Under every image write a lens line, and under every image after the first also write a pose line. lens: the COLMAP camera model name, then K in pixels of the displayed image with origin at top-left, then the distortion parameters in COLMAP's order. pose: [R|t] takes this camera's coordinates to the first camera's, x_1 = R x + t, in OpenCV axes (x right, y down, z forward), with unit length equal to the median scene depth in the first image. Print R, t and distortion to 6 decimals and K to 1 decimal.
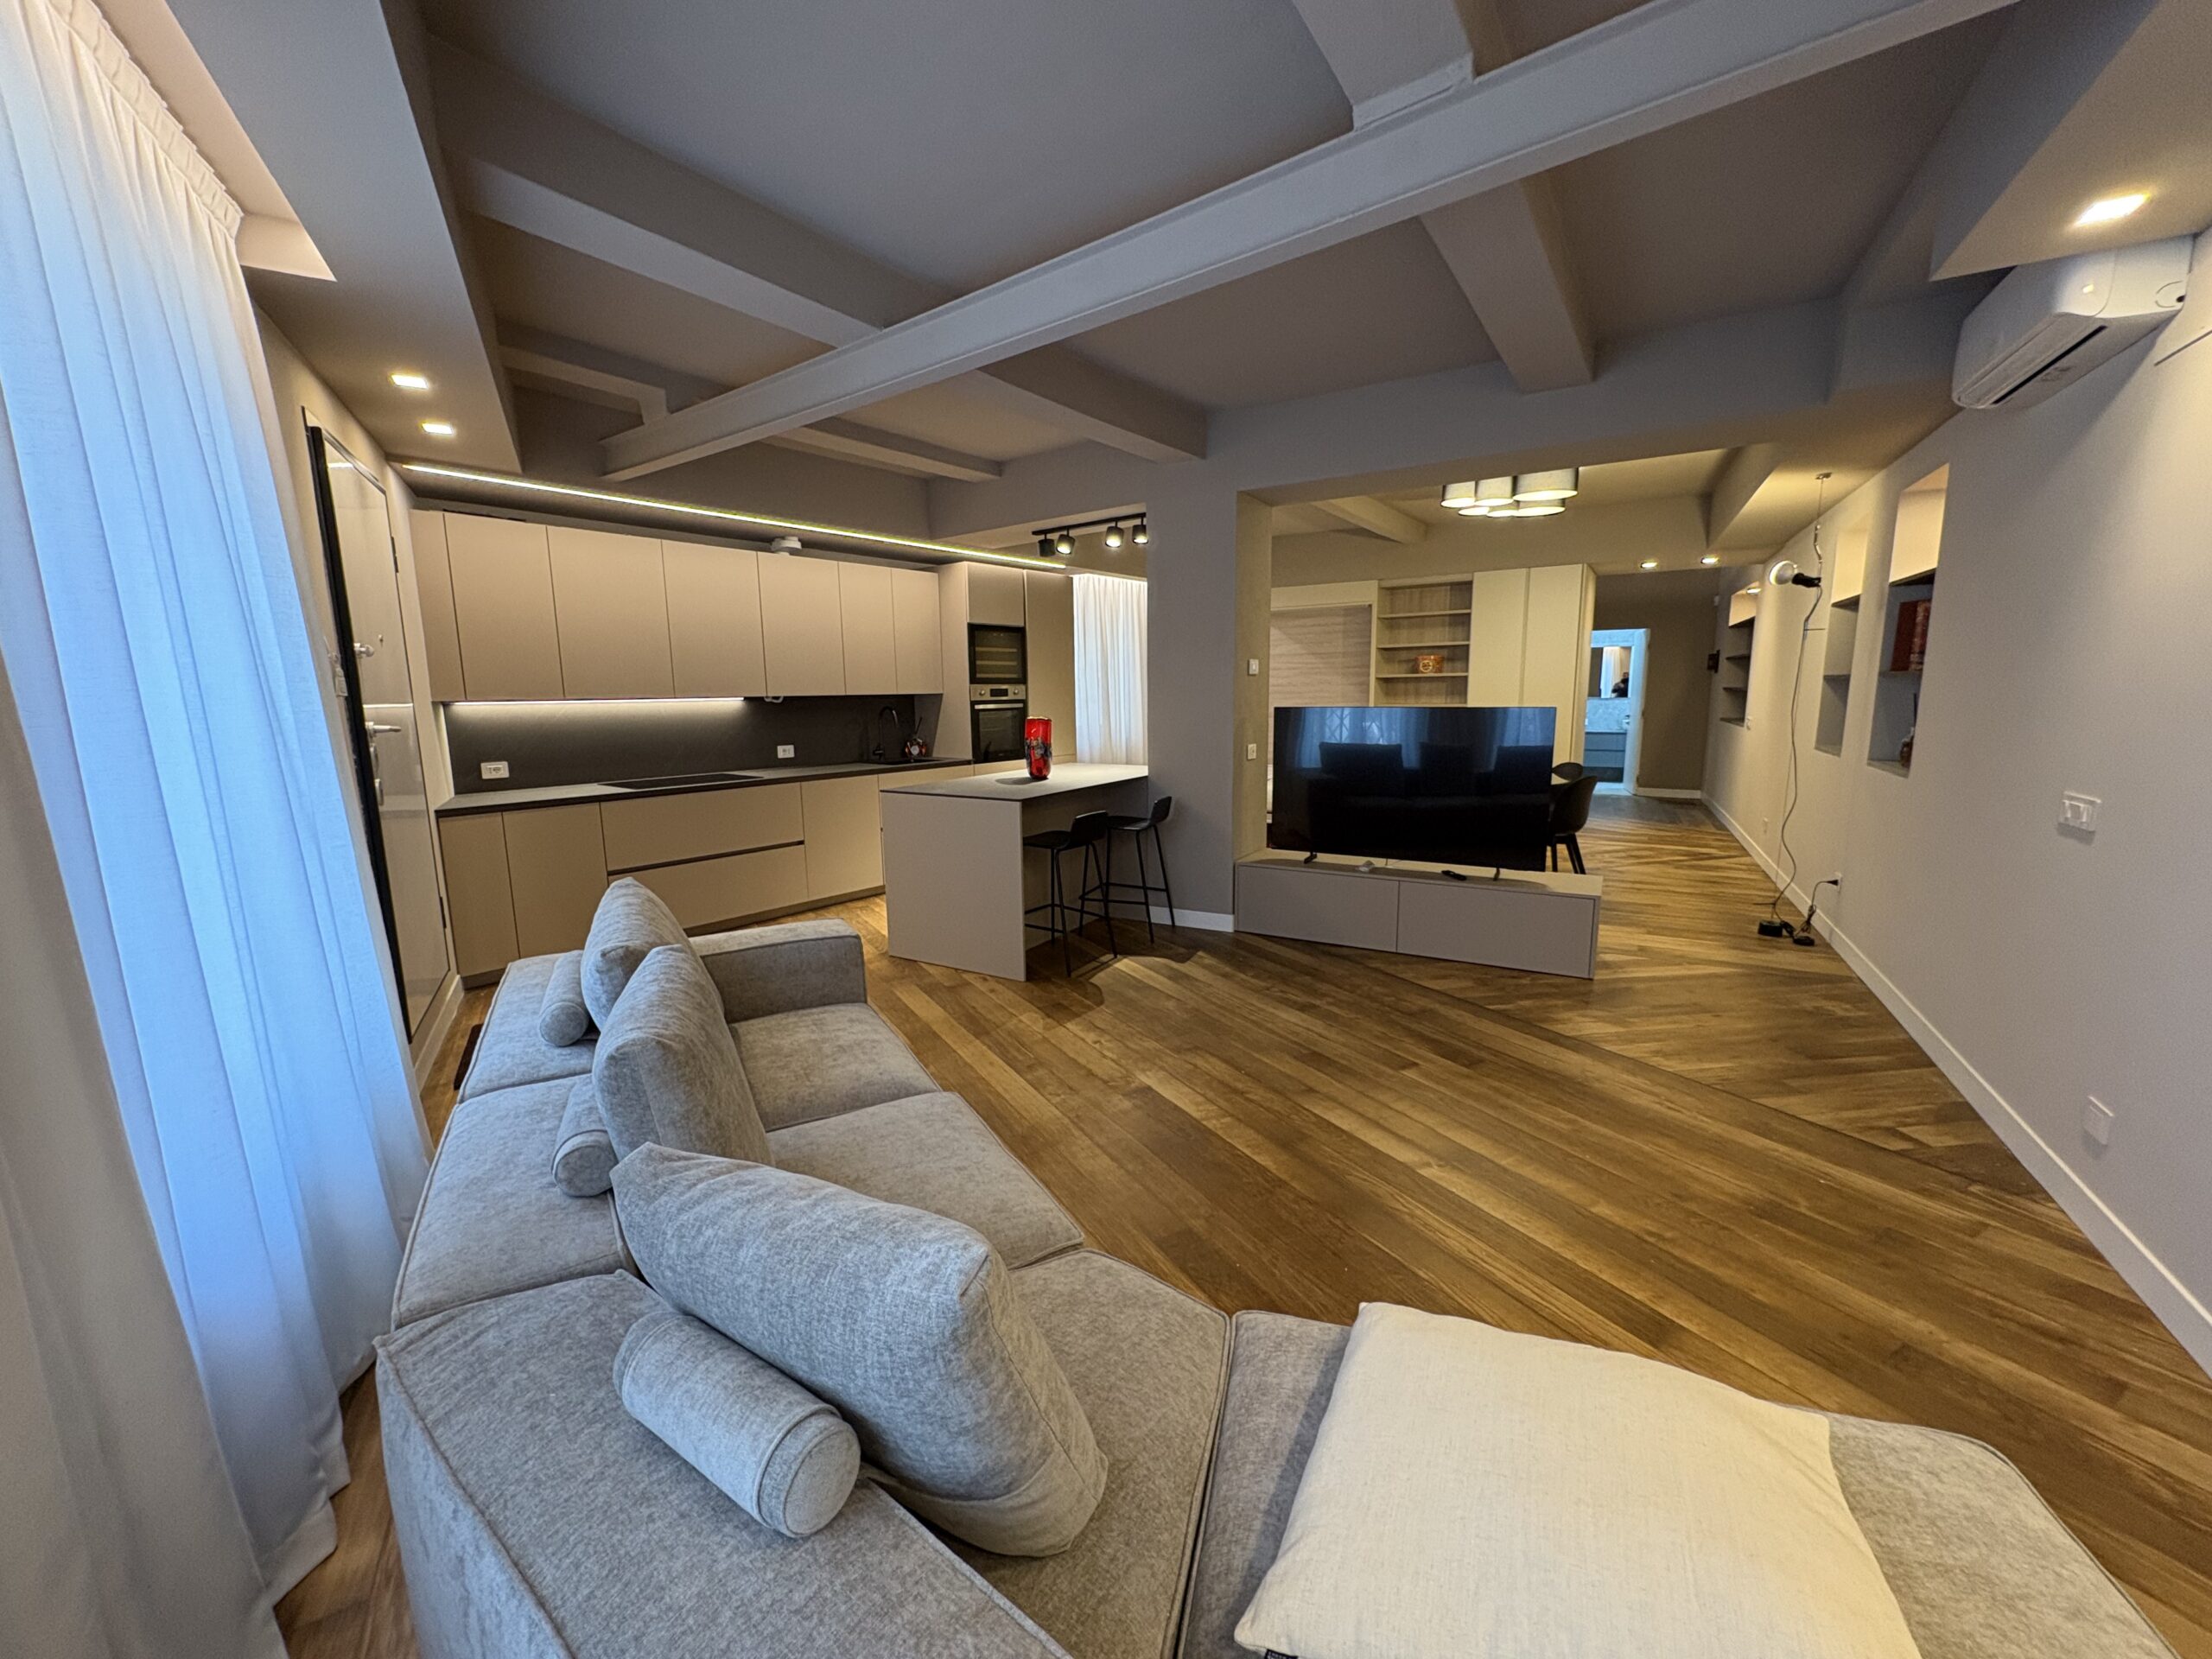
lens RADIAL K [[877.3, 0, 1105.2], [0, 877.3, 830.7], [0, 0, 1]] dist [0.000776, -0.000331]
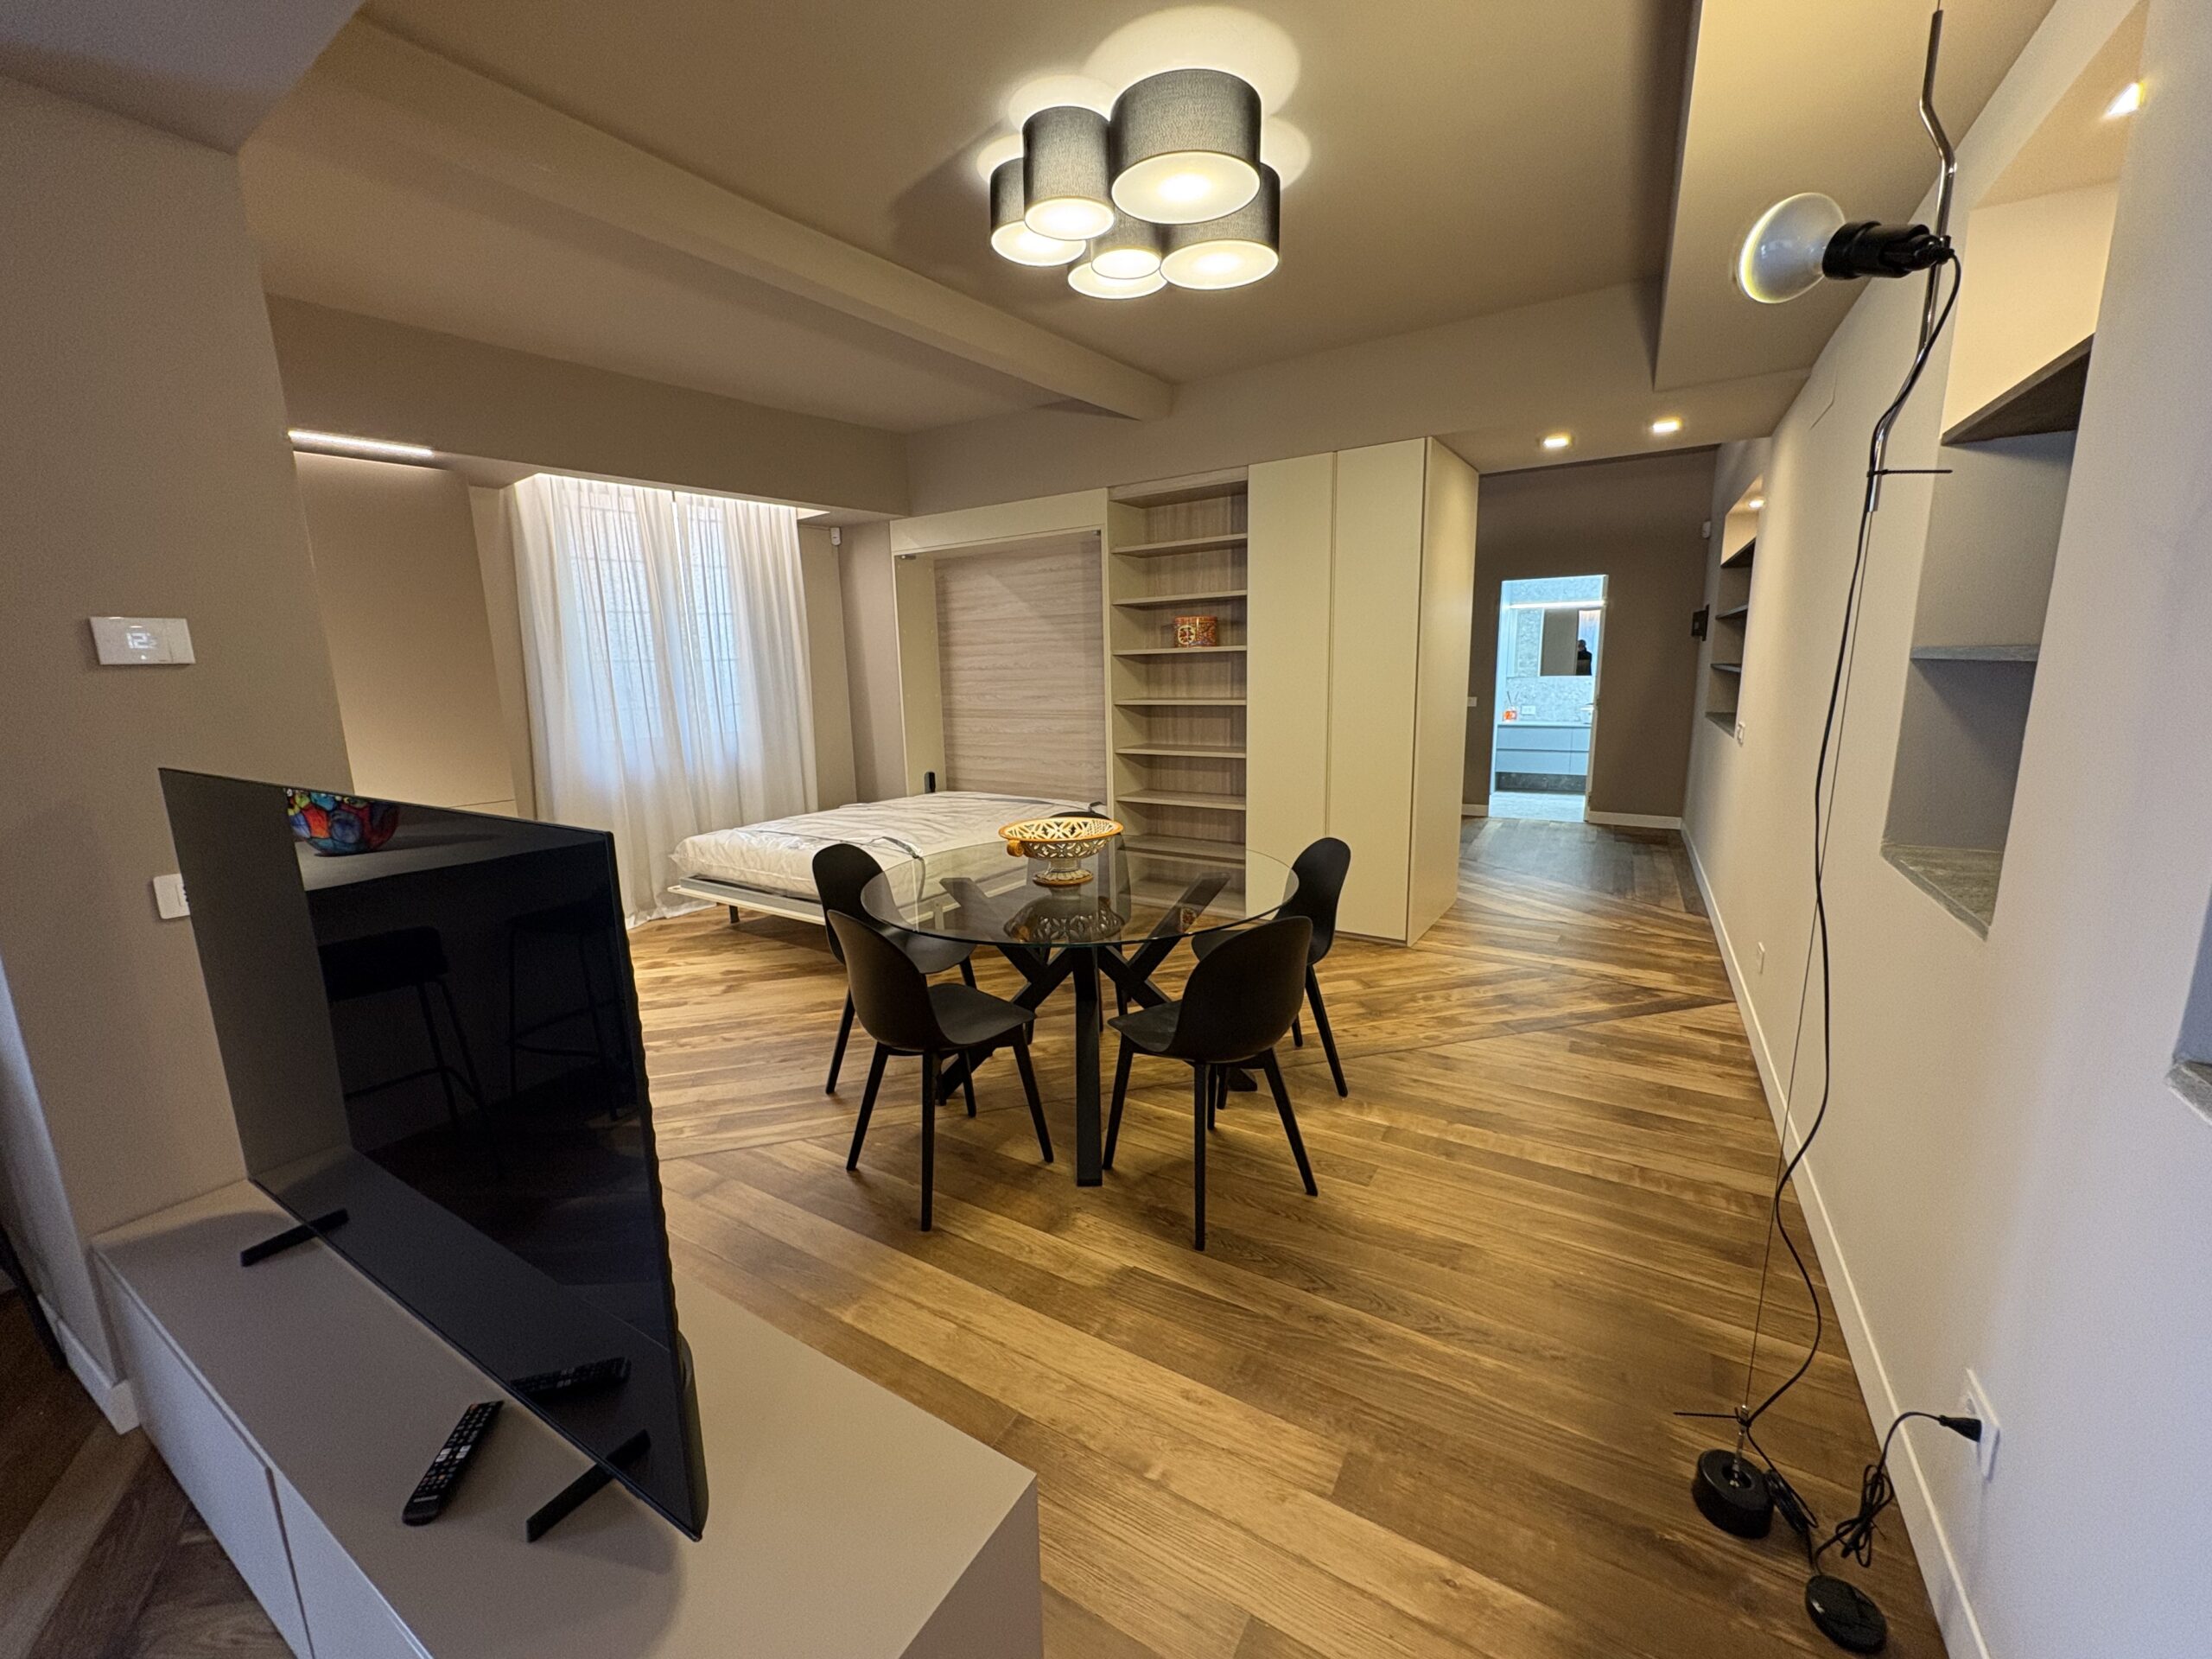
lens RADIAL K [[877.3, 0, 1104.1], [0, 877.3, 828.2], [0, 0, 1]] dist [0.000776, -0.000331]
pose [[0.999782, -0.005624, -0.020115, 0.557394], [0.006182, 0.999596, 0.027758, -0.130293], [0.019951, -0.027877, 0.999412, 0.710882]]
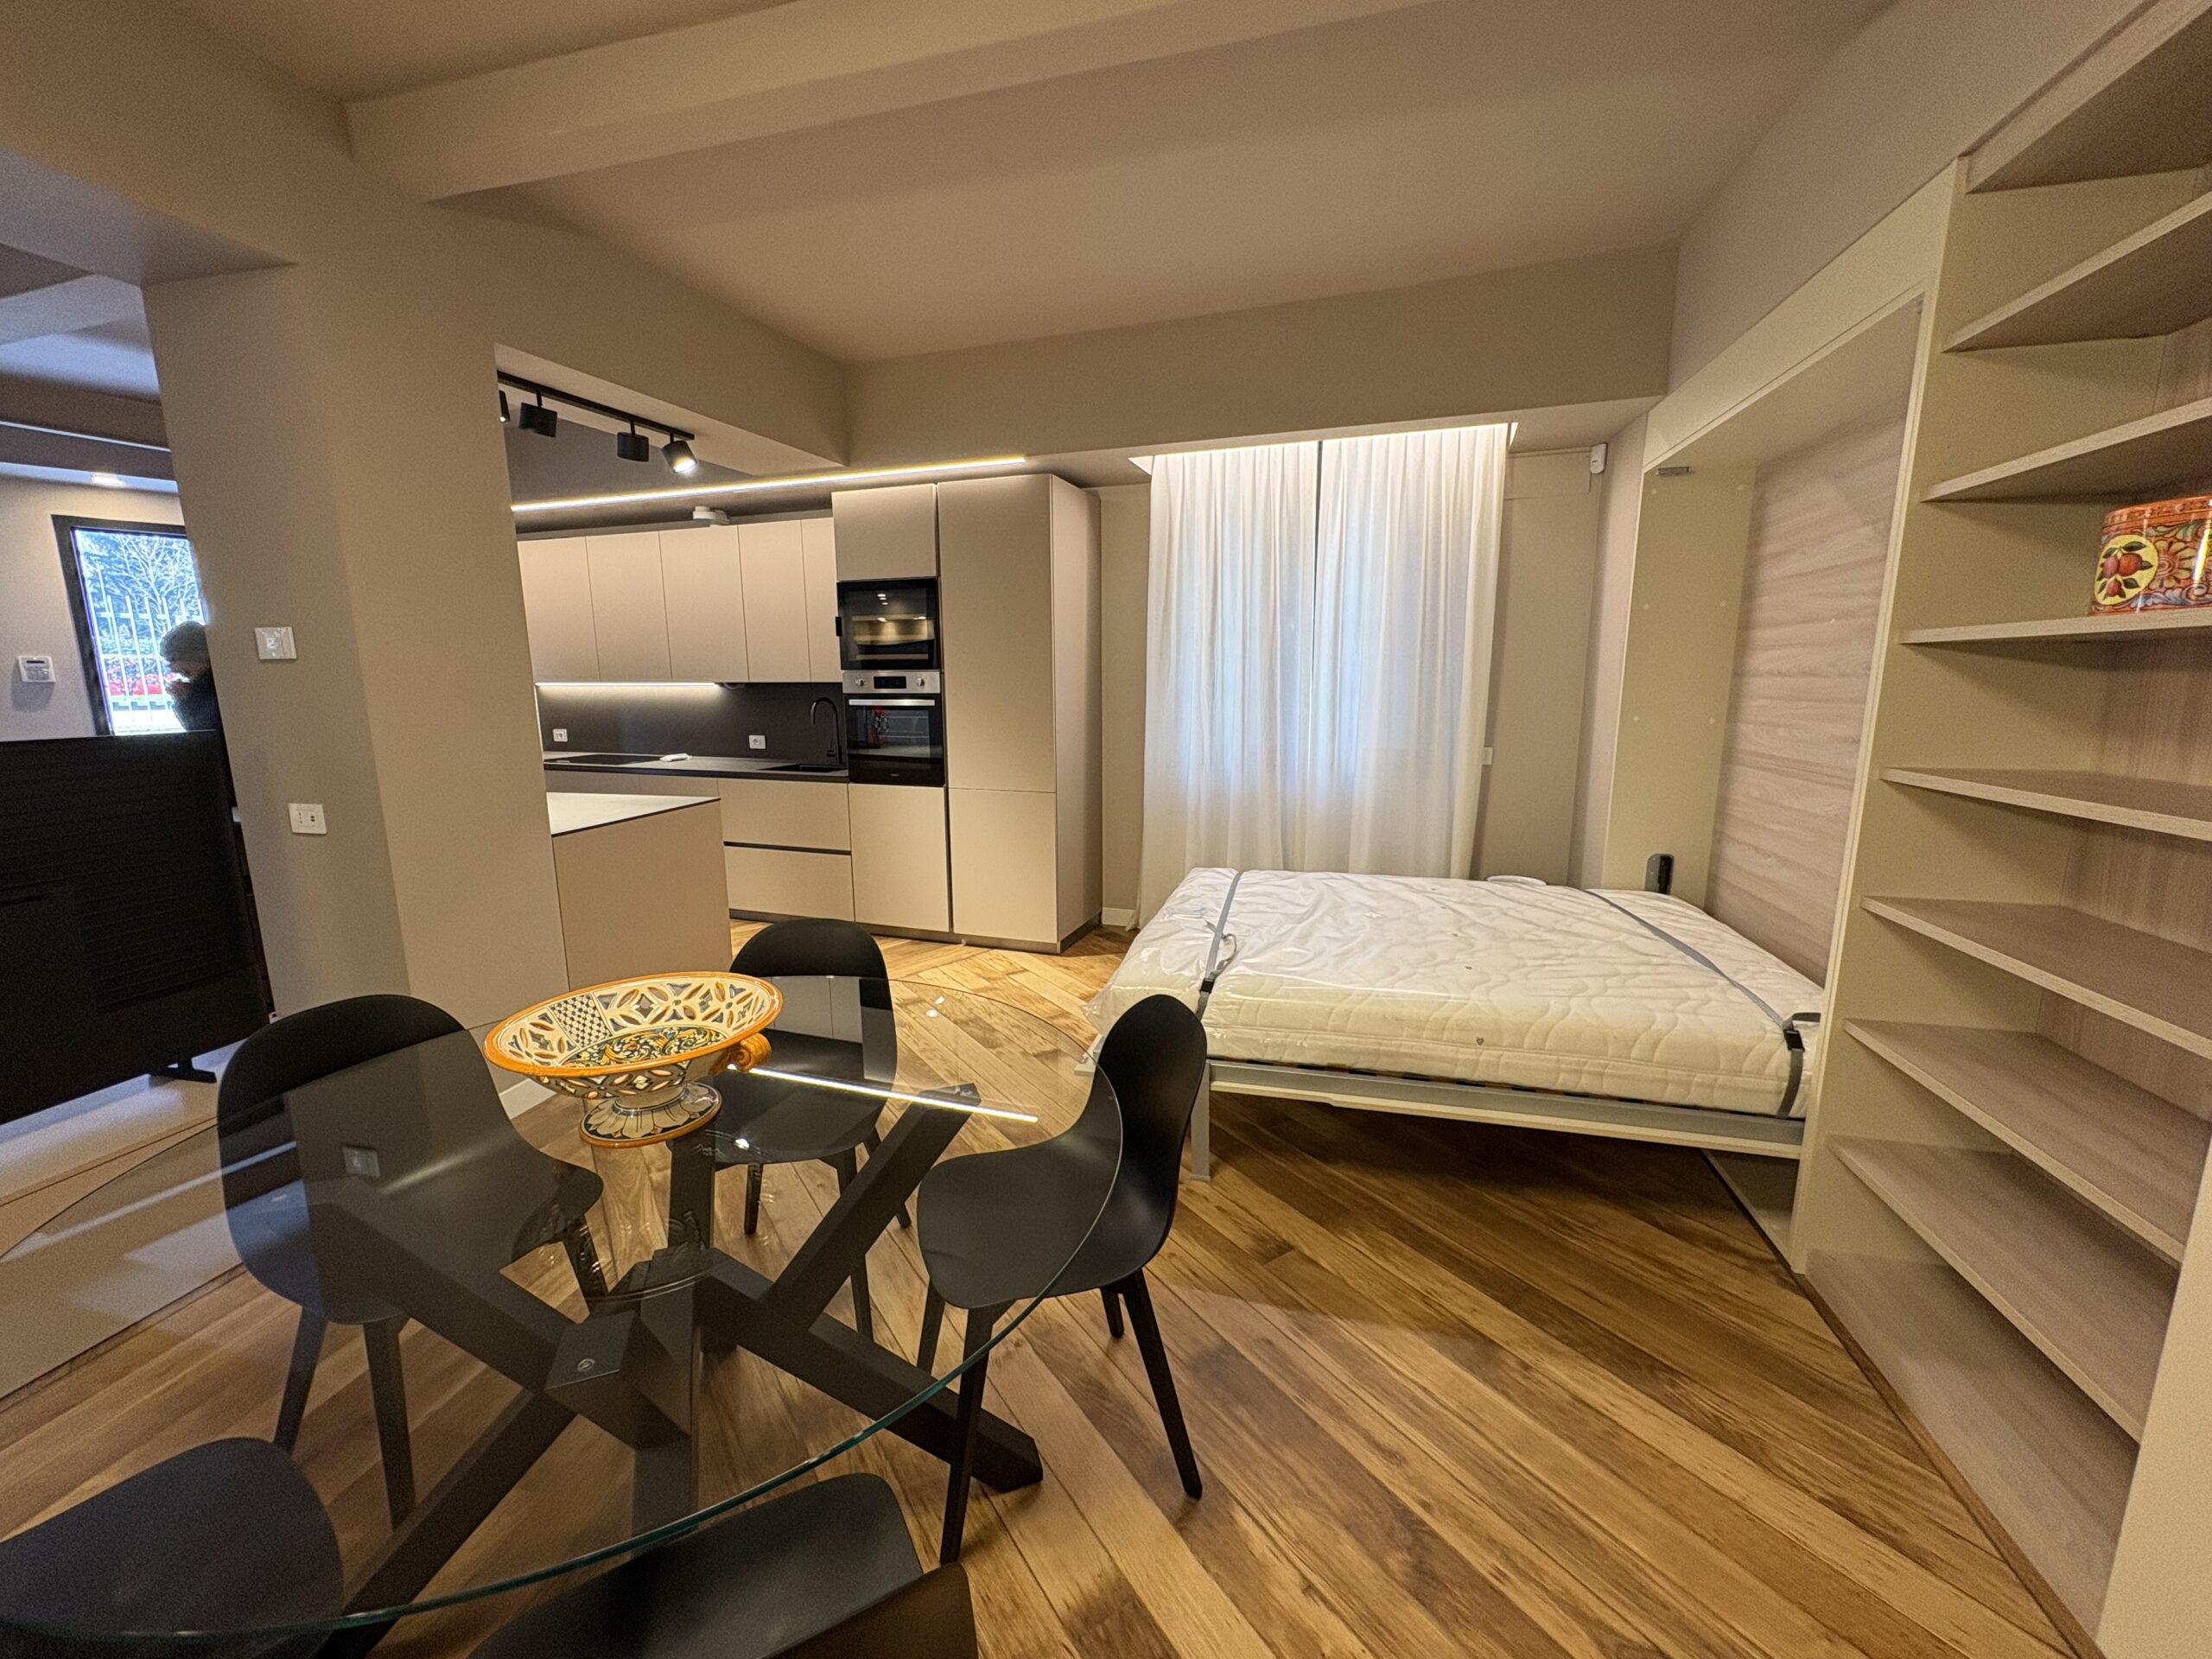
lens RADIAL K [[877.3, 0, 1105.2], [0, 877.3, 827.5], [0, 0, 1]] dist [0.000776, -0.000331]
pose [[0.316162, 0.175445, -0.932342, 0.809238], [-0.150545, 0.979577, 0.133283, -0.230516], [0.936684, 0.098221, 0.336117, 1.330696]]
